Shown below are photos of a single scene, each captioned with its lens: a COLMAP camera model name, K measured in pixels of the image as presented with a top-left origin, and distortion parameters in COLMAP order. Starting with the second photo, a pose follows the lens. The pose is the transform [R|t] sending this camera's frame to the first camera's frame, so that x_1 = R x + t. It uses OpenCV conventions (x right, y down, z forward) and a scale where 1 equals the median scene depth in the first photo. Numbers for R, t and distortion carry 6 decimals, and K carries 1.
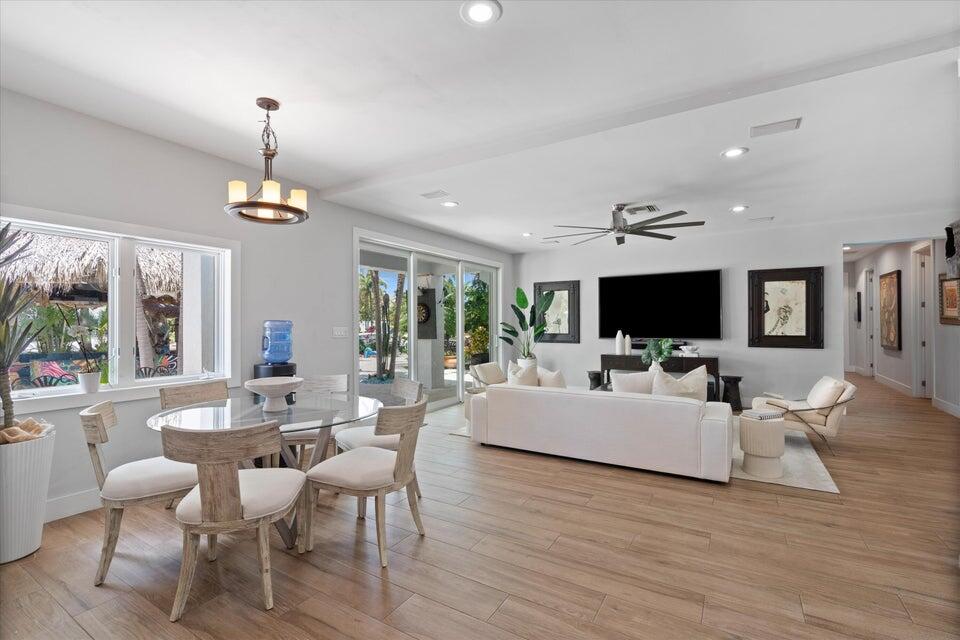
lens RADIAL K [[435.6, 0, 480.0], [0, 435.6, 320.0], [0, 0, 1]] dist [-0.002780, -0.000496]
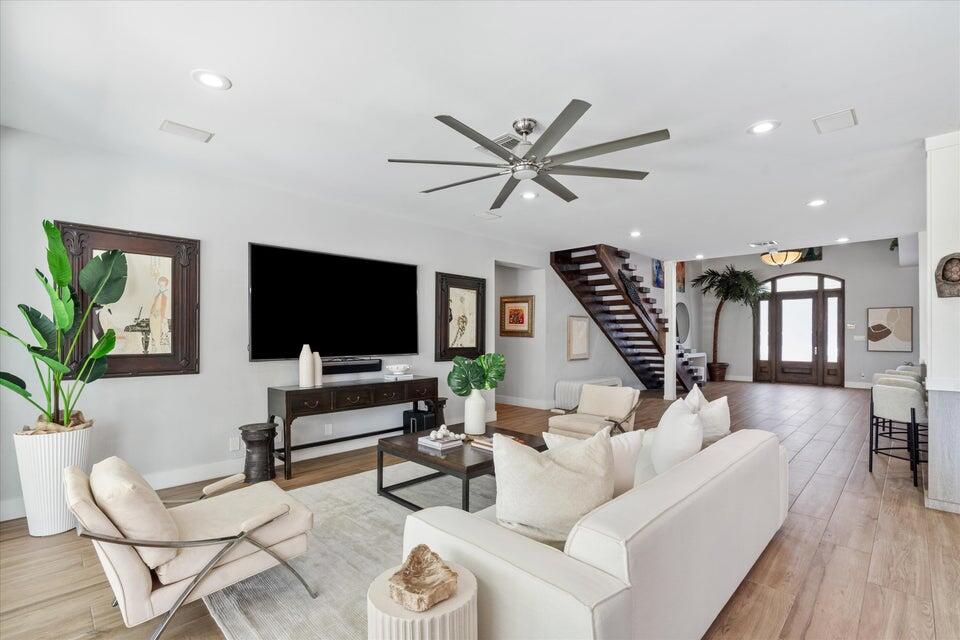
lens RADIAL K [[440.5, 0, 478.8], [0, 440.5, 328.0], [0, 0, 1]] dist [0.000161, 0.000185]
pose [[0.226456, 0.025902, 0.973677, -0.200446], [-0.006287, 0.999664, -0.025132, 0.017075], [-0.974001, -0.000430, 0.226542, 0.713733]]
